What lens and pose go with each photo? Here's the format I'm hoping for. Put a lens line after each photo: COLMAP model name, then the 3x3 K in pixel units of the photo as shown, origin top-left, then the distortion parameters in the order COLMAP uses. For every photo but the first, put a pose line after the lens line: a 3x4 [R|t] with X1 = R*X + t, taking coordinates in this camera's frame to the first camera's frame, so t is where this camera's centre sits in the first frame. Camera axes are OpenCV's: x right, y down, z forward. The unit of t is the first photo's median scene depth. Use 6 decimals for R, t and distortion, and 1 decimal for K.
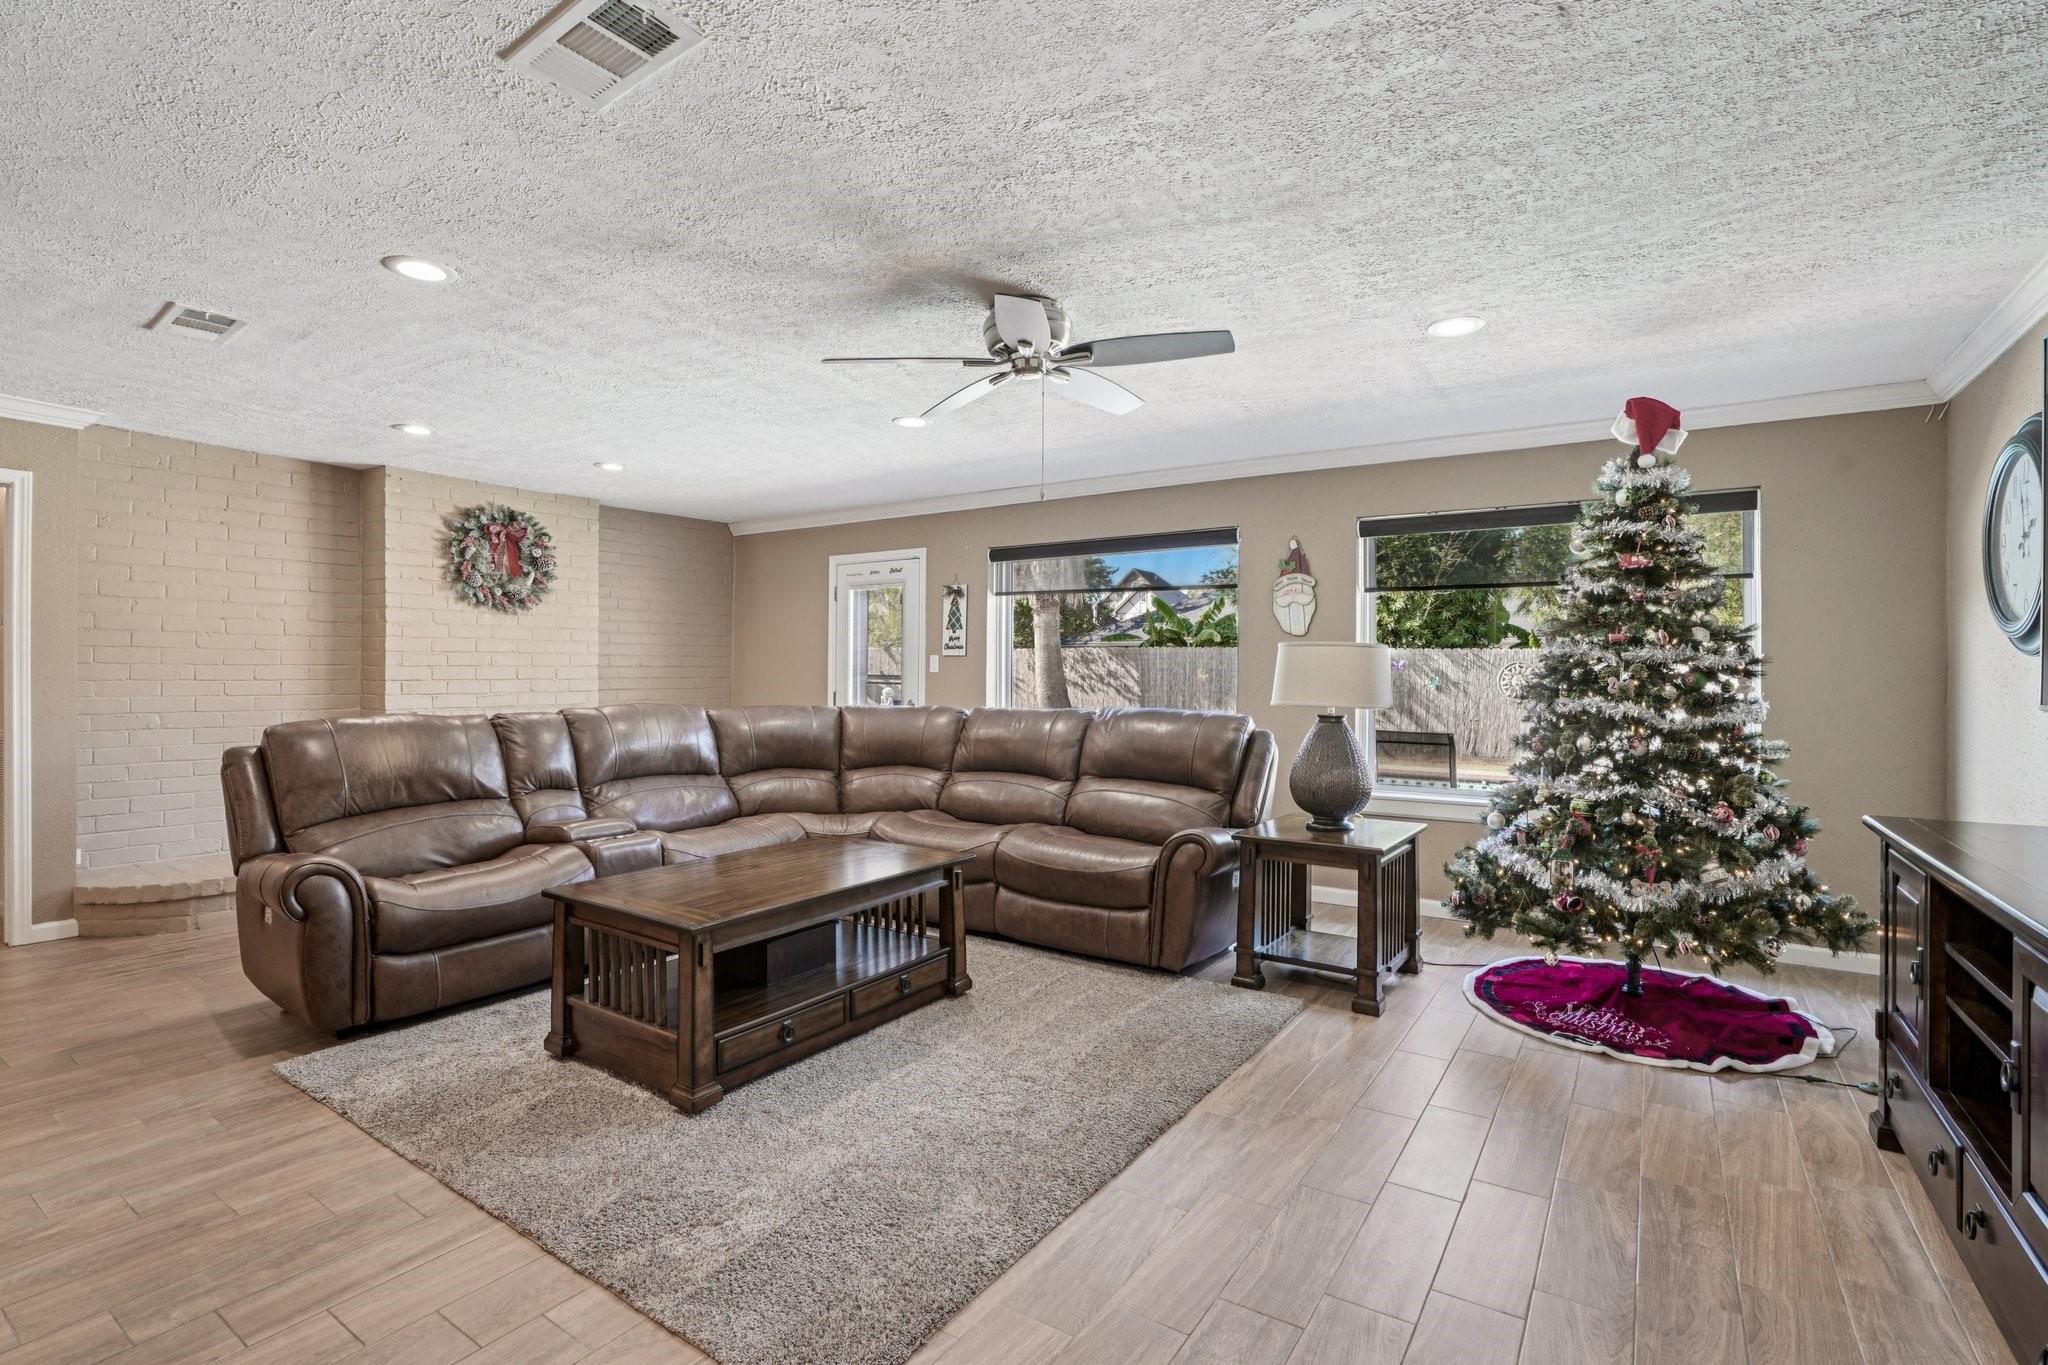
lens RADIAL K [[958.3, 0, 1027.3], [0, 958.3, 665.7], [0, 0, 1]] dist [-0.065977, 0.026465]
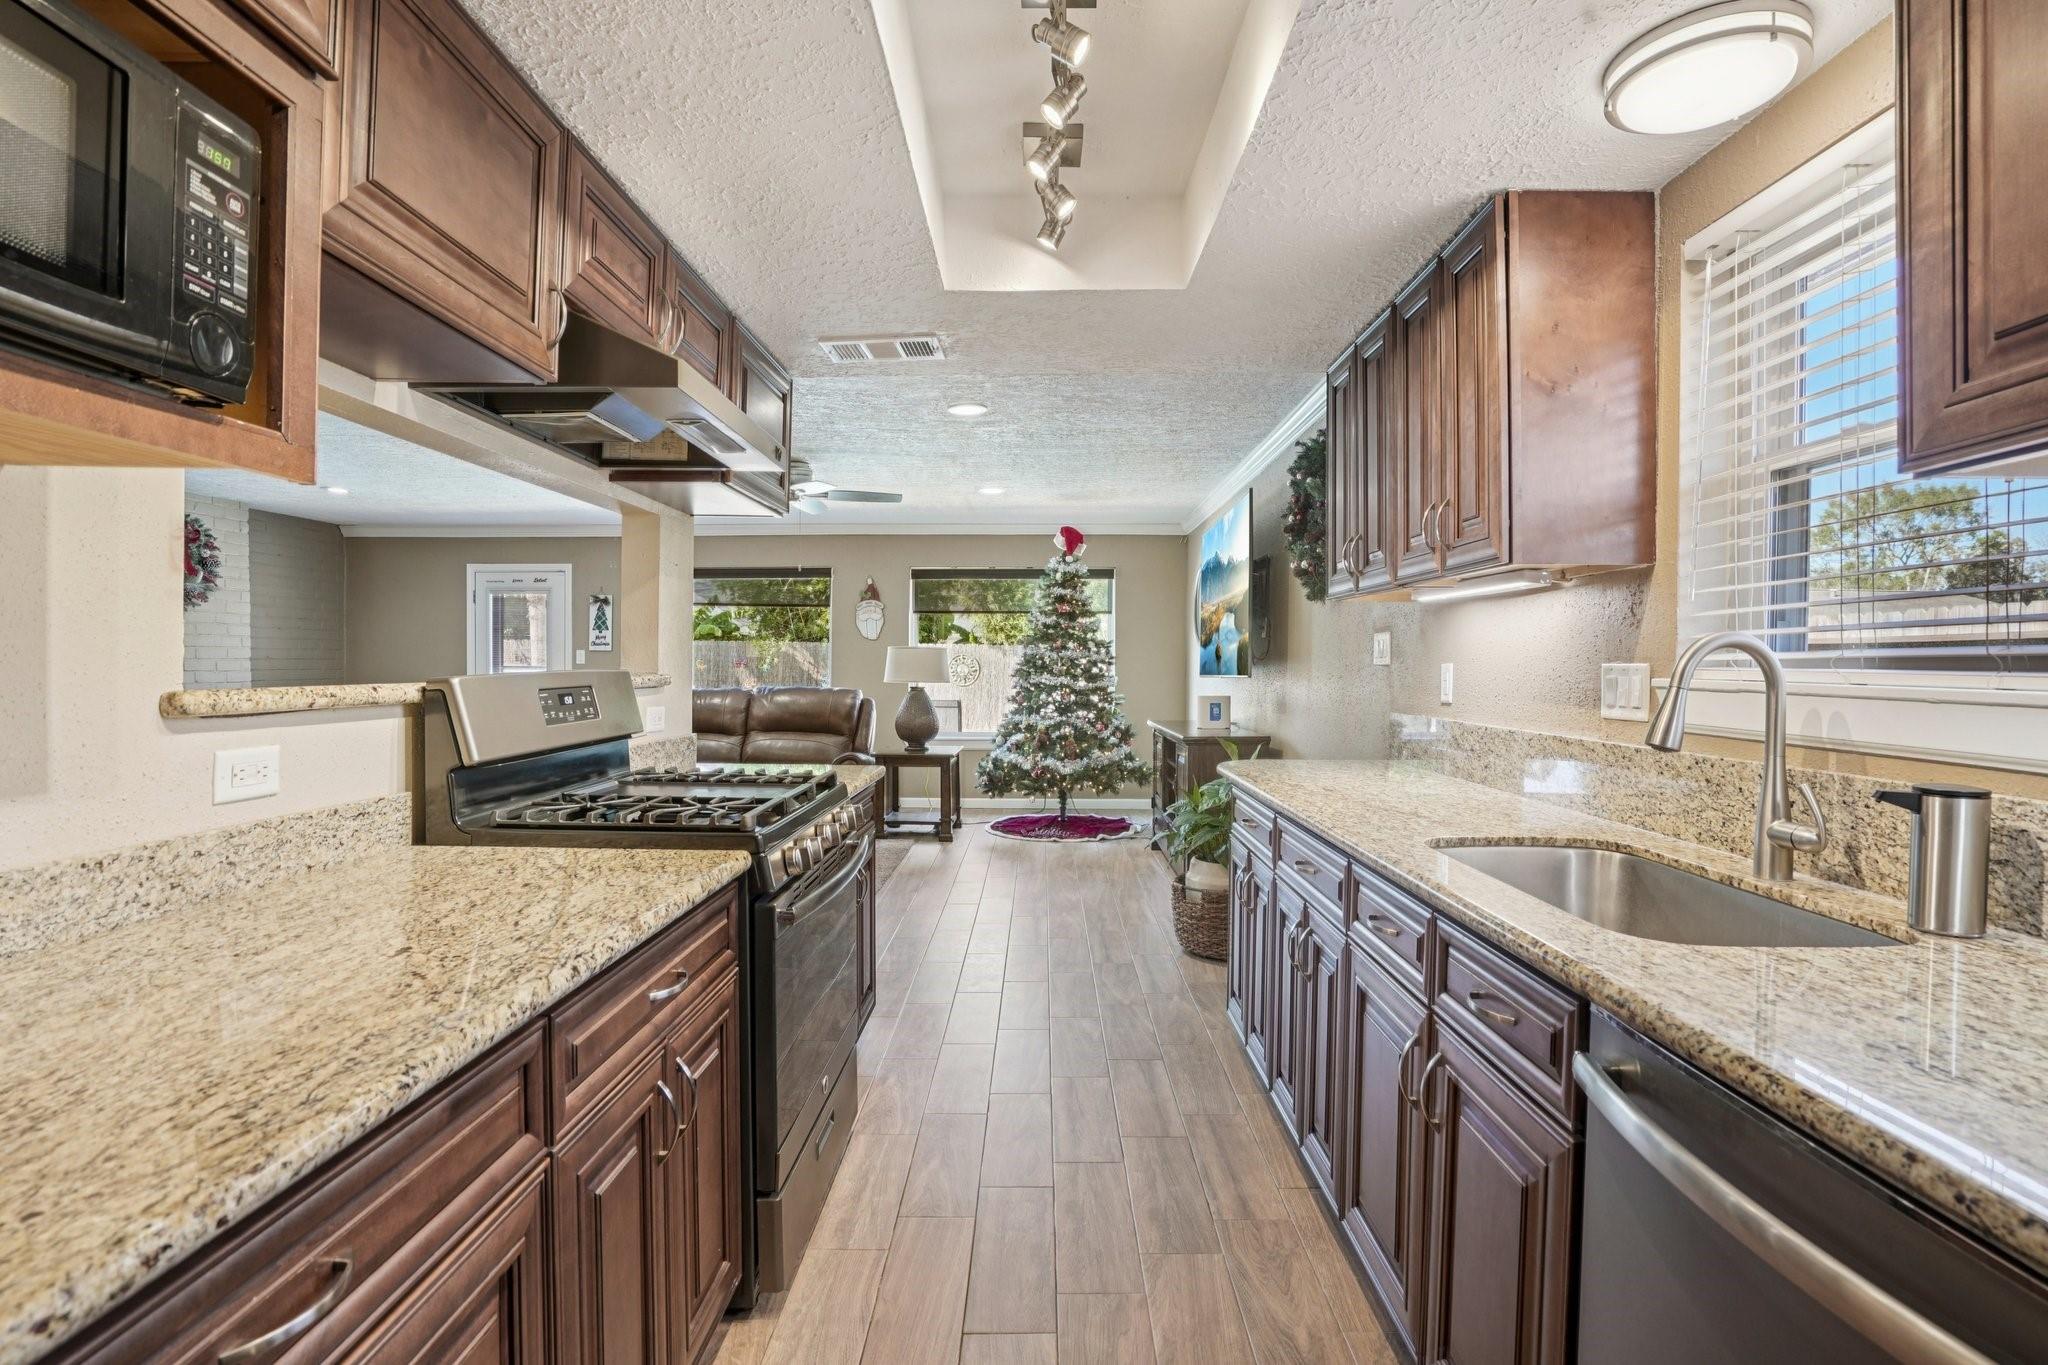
lens RADIAL K [[966.5, 0, 1030.0], [0, 966.5, 689.2], [0, 0, 1]] dist [-0.065147, 0.026416]
pose [[0.836041, -0.016346, 0.548423, -0.453910], [-0.002399, 0.999438, 0.033445, -0.004472], [-0.548661, -0.029277, 0.835532, -0.576334]]
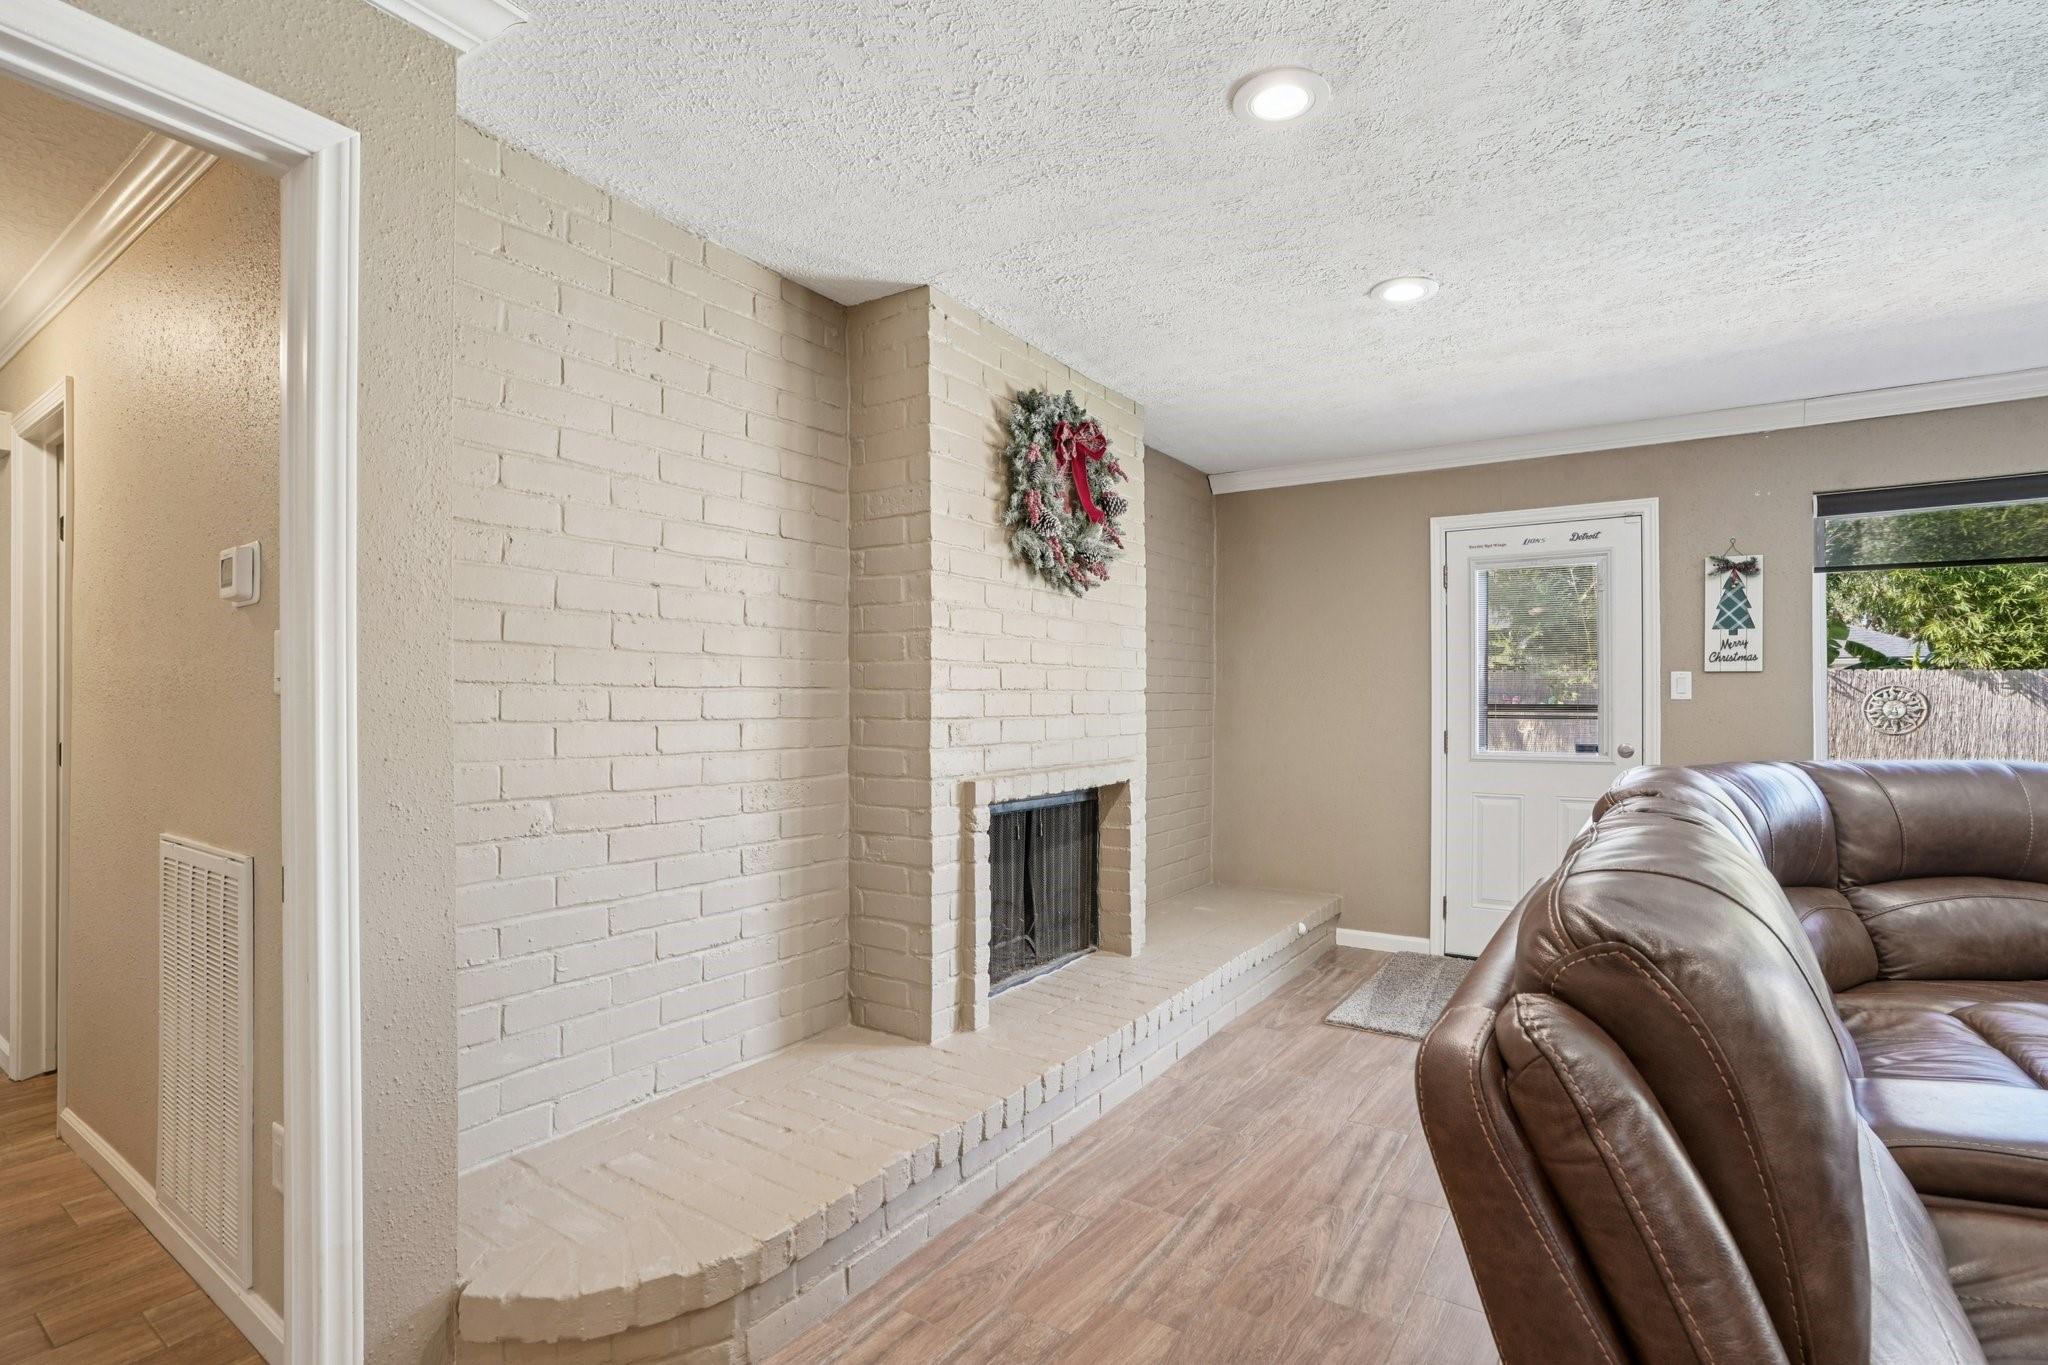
lens RADIAL K [[966.5, 0, 1030.0], [0, 966.5, 689.2], [0, 0, 1]] dist [-0.065147, 0.026416]
pose [[0.999935, -0.004549, 0.010497, -0.811891], [0.004634, 0.999956, -0.008159, 0.004971], [-0.010459, 0.008207, 0.999912, 0.624885]]
